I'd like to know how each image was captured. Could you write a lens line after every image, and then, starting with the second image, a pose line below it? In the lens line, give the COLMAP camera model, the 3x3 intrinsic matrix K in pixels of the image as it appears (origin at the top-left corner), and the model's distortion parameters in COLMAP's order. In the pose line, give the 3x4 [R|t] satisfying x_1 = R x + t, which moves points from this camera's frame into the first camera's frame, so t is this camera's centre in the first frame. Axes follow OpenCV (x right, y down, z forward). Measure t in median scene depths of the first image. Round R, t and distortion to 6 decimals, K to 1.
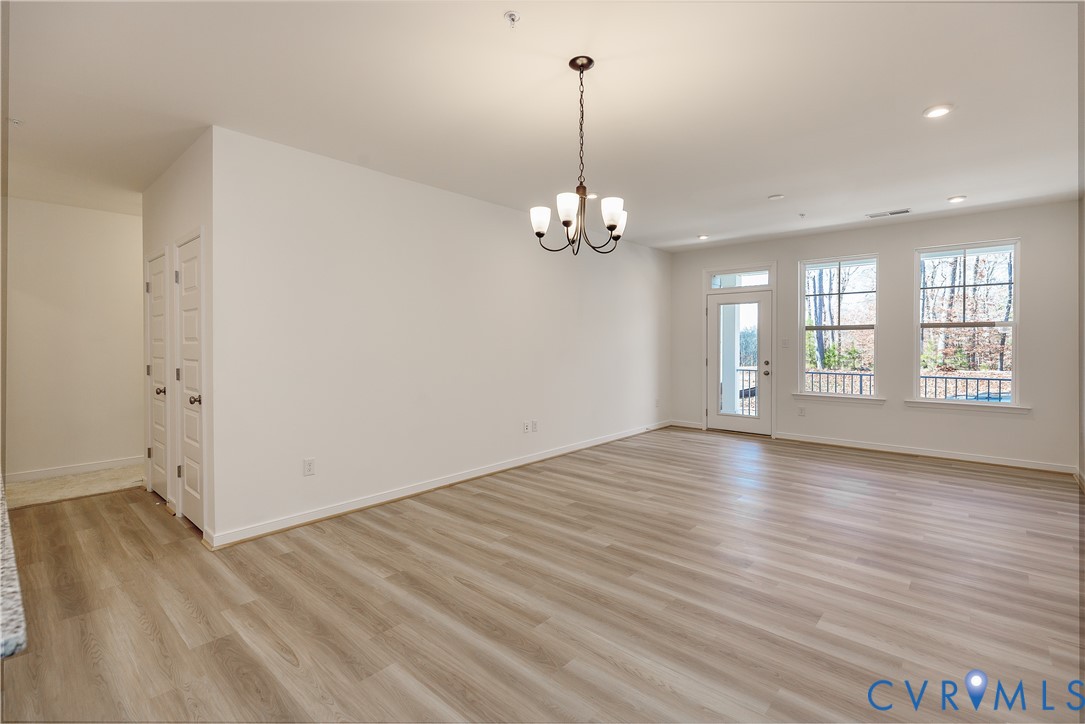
lens RADIAL K [[508.0, 0, 541.1], [0, 508.0, 349.1], [0, 0, 1]] dist [0.005002, -0.000206]
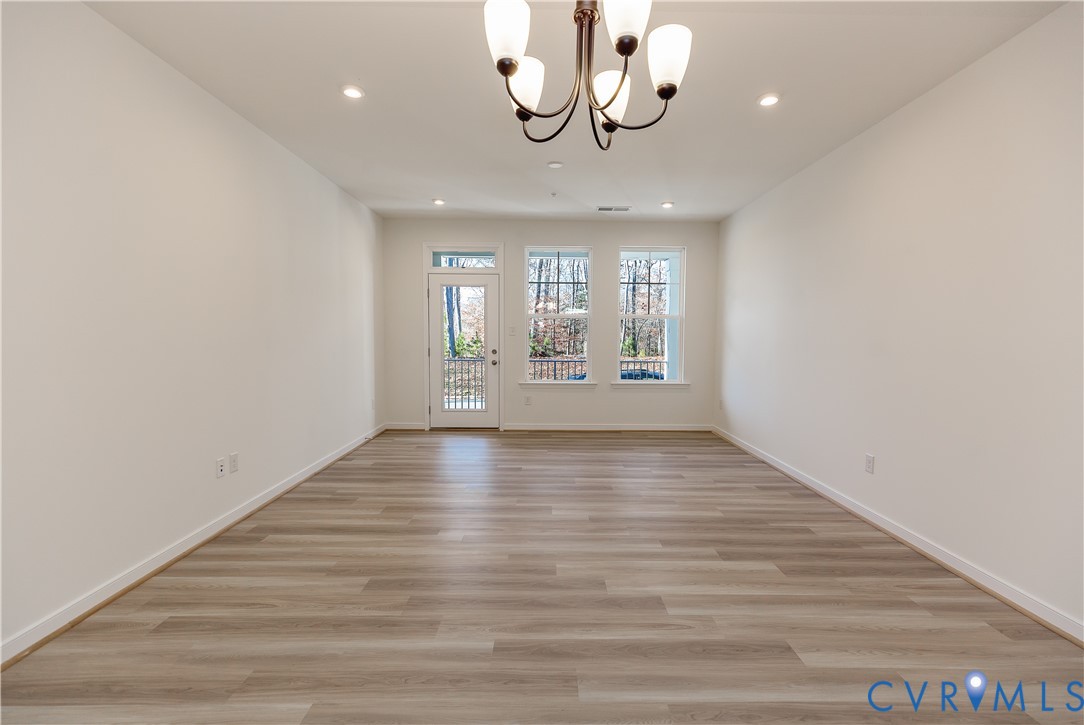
lens RADIAL K [[500.4, 0, 542.0], [0, 500.4, 362.5], [0, 0, 1]] dist [0.004367, -0.000123]
pose [[0.733051, -0.031249, 0.679456, -0.176520], [0.000209, 0.998954, 0.045717, 0.007563], [-0.680174, -0.033371, 0.732291, 0.395489]]
